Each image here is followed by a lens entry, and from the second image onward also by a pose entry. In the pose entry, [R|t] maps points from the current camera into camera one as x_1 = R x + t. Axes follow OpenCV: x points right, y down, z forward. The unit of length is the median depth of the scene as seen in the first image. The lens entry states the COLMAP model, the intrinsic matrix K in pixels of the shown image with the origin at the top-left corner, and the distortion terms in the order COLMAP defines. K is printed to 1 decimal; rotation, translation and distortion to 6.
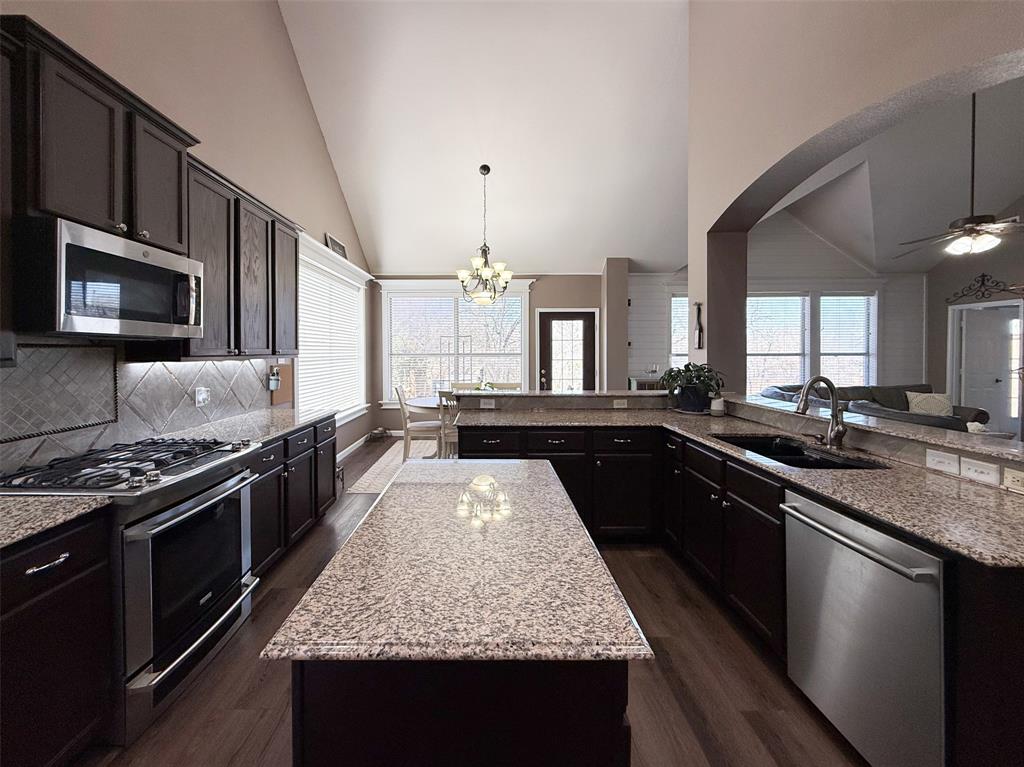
lens RADIAL K [[420.8, 0, 502.5], [0, 420.8, 363.5], [0, 0, 1]] dist [0.000722, 0.000096]
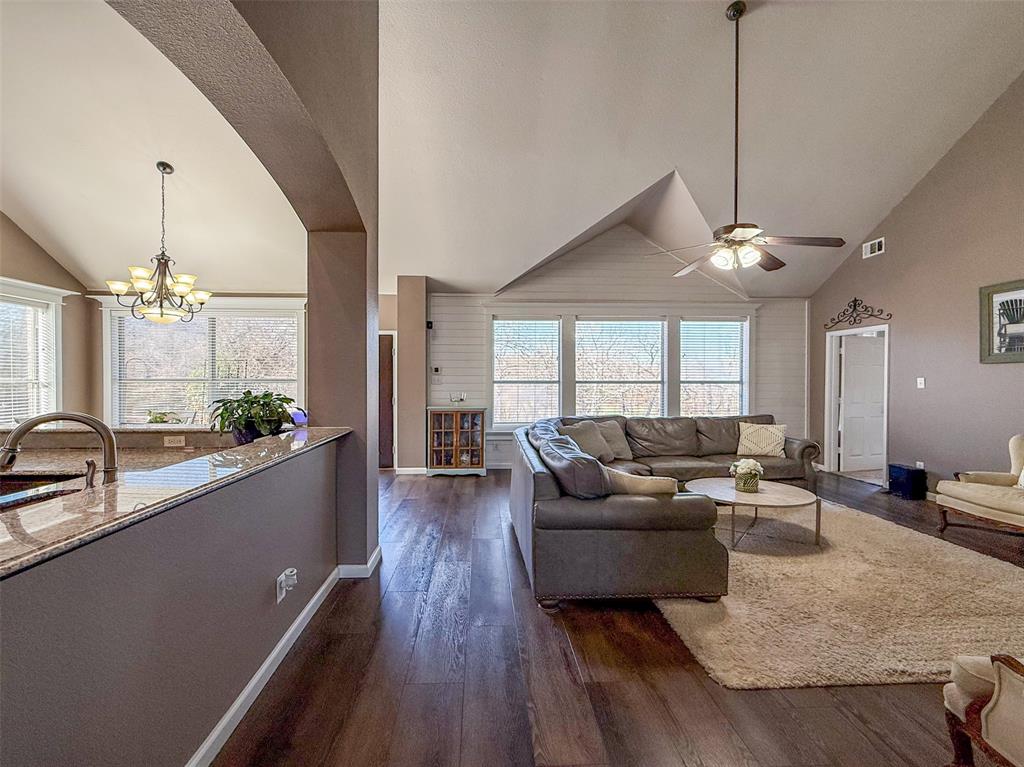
lens RADIAL K [[413.6, 0, 491.2], [0, 413.6, 380.6], [0, 0, 1]] dist [-0.002580, -0.000136]
pose [[0.999957, 0.003368, 0.008691, 0.549547], [-0.003165, 0.999723, -0.023329, -0.003883], [-0.008767, 0.023301, 0.999690, 0.136557]]
